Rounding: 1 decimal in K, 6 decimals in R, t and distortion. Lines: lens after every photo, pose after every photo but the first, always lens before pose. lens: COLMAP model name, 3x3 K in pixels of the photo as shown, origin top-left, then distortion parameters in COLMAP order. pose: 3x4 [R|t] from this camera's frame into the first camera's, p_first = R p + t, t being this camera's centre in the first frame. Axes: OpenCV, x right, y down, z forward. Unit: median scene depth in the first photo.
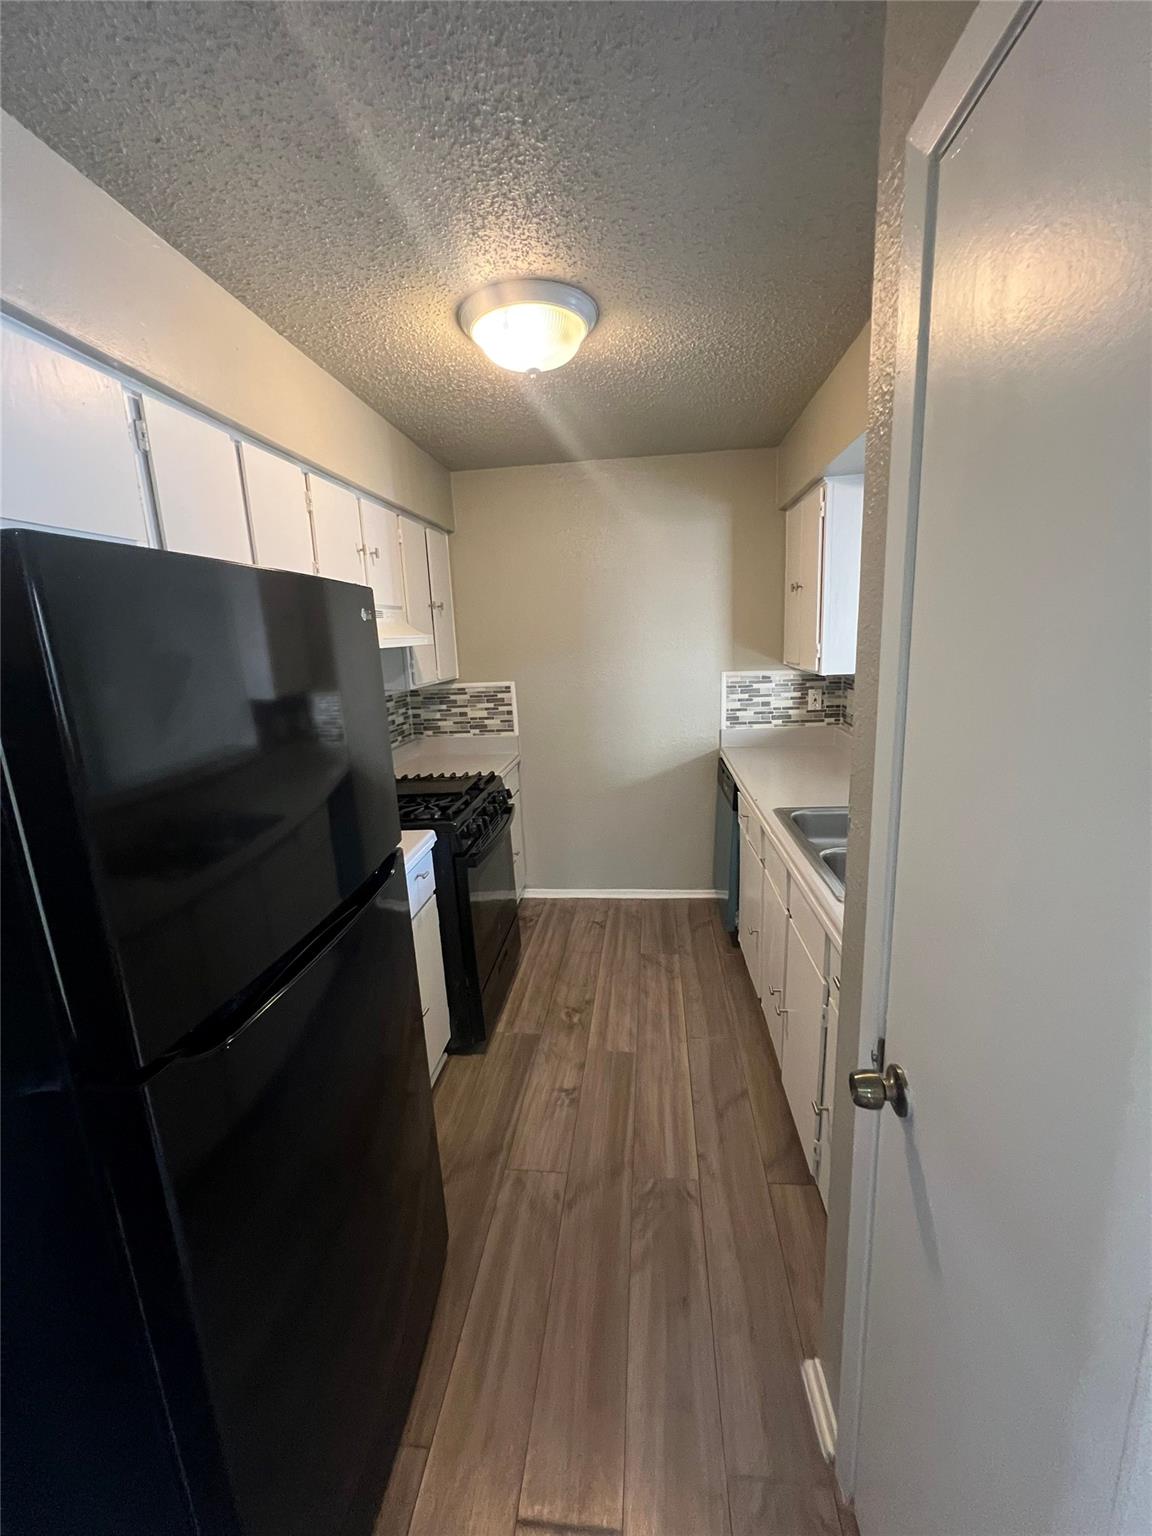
lens RADIAL K [[611.0, 0, 590.5], [0, 611.0, 771.4], [0, 0, 1]] dist [-0.011158, 0.000296]
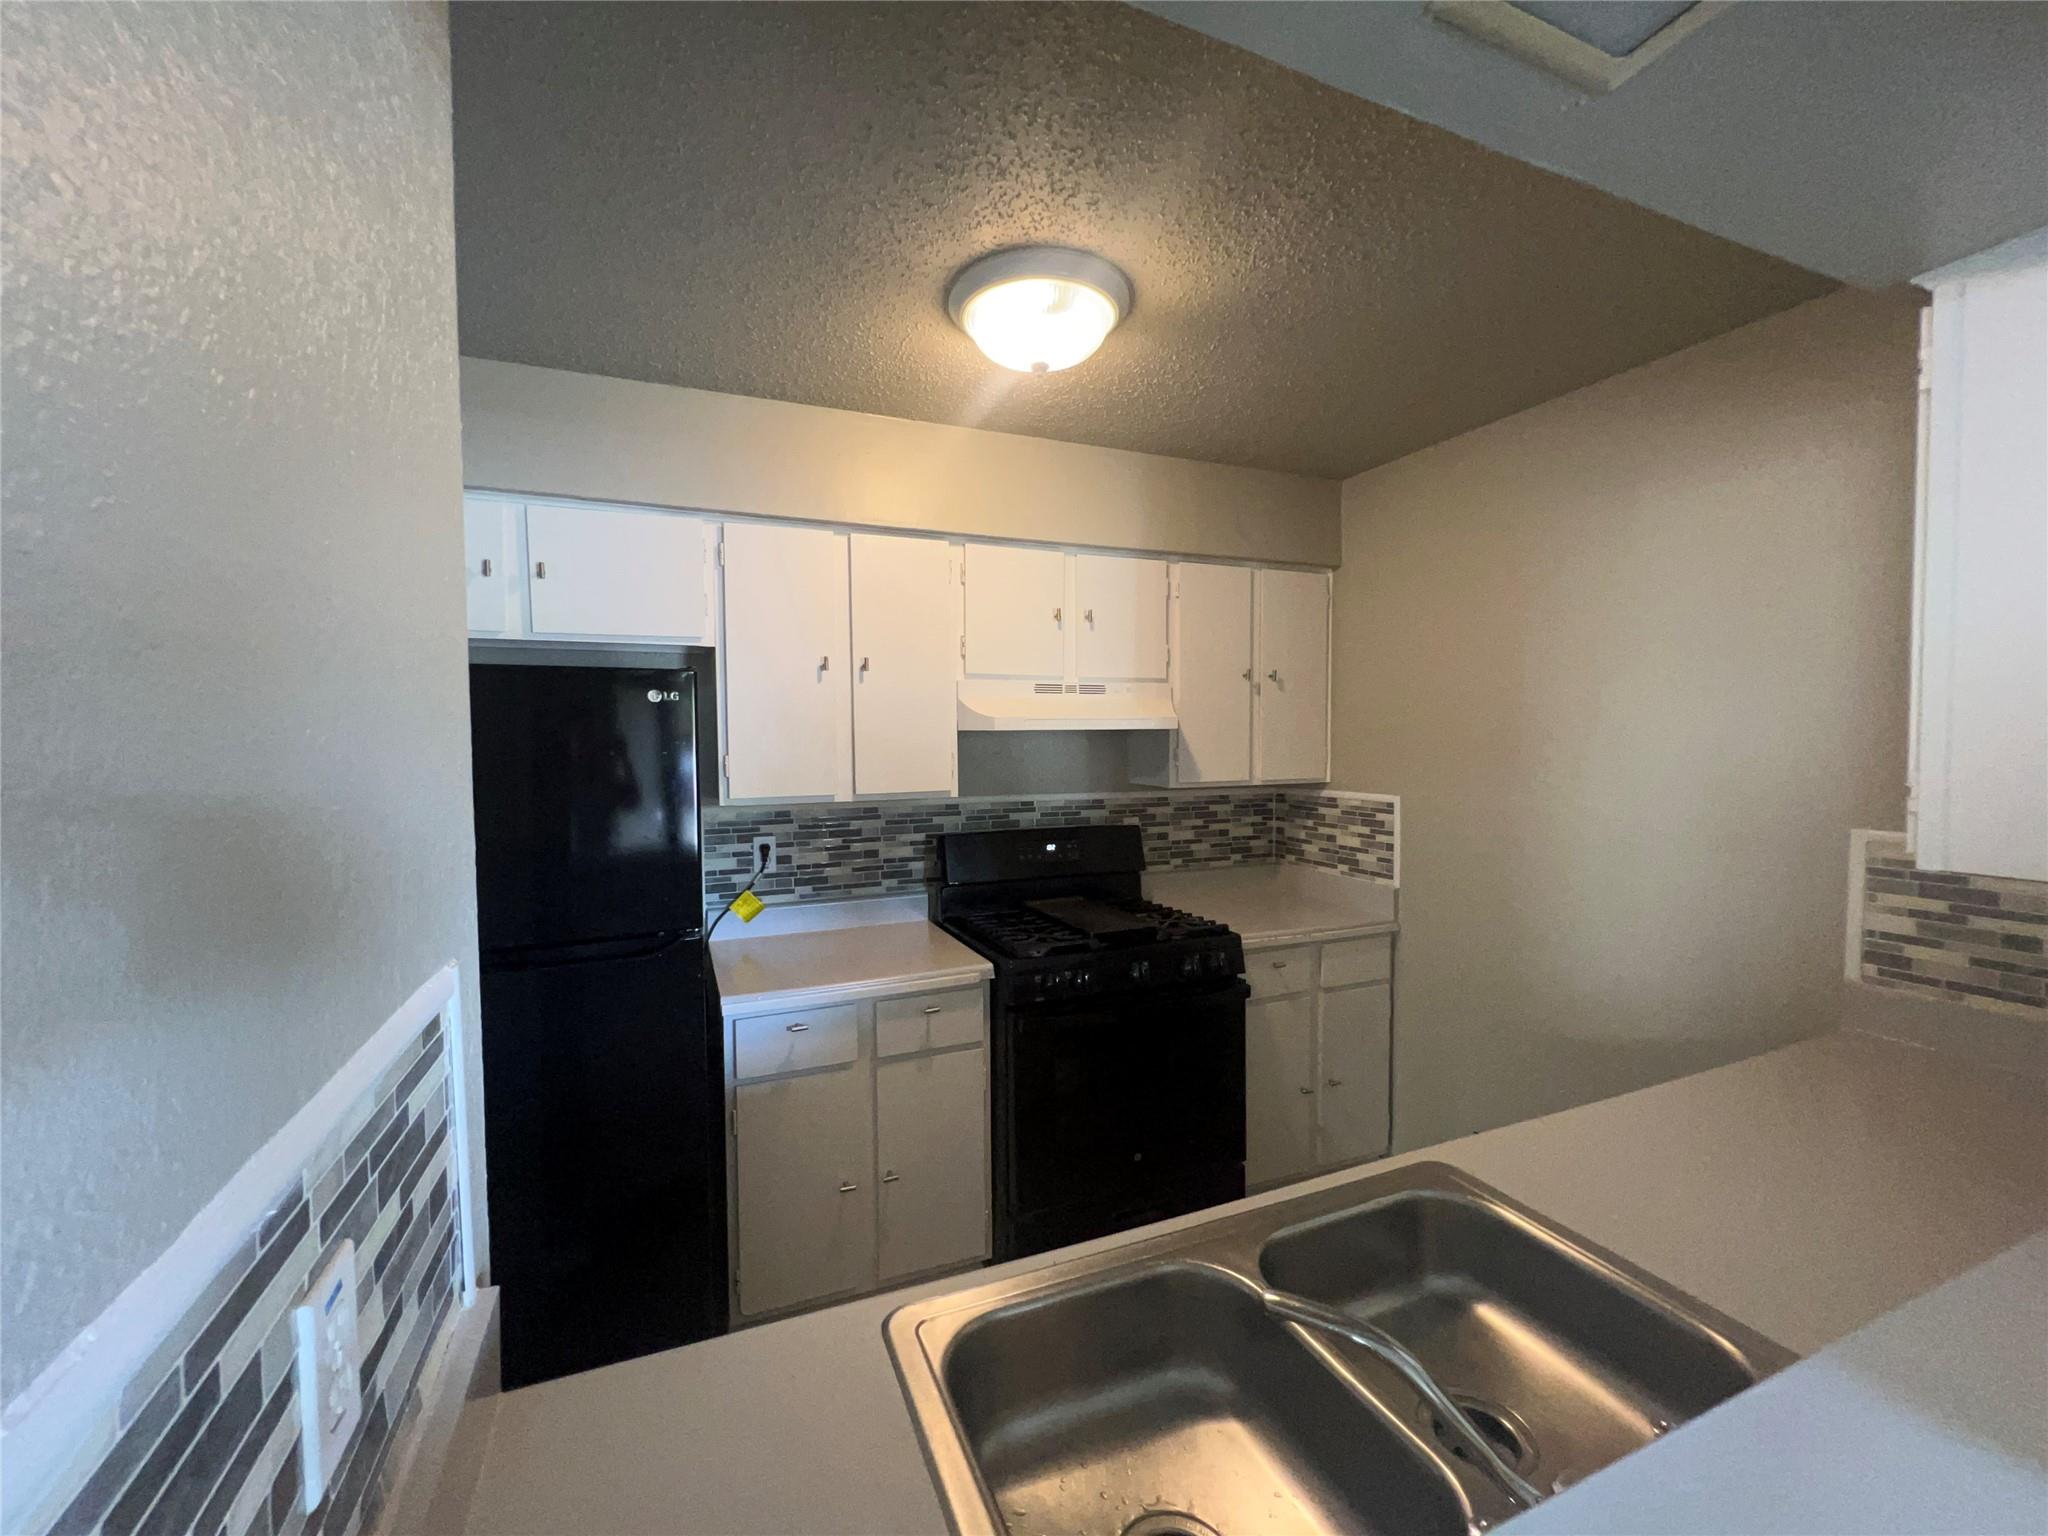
lens RADIAL K [[814.7, 0, 1010.6], [0, 814.7, 772.4], [0, 0, 1]] dist [-0.011158, 0.000296]
pose [[0.454616, 0.079364, -0.887144, 0.394875], [-0.205014, 0.978602, -0.017513, -0.077853], [0.866772, 0.189839, 0.461159, 0.303459]]
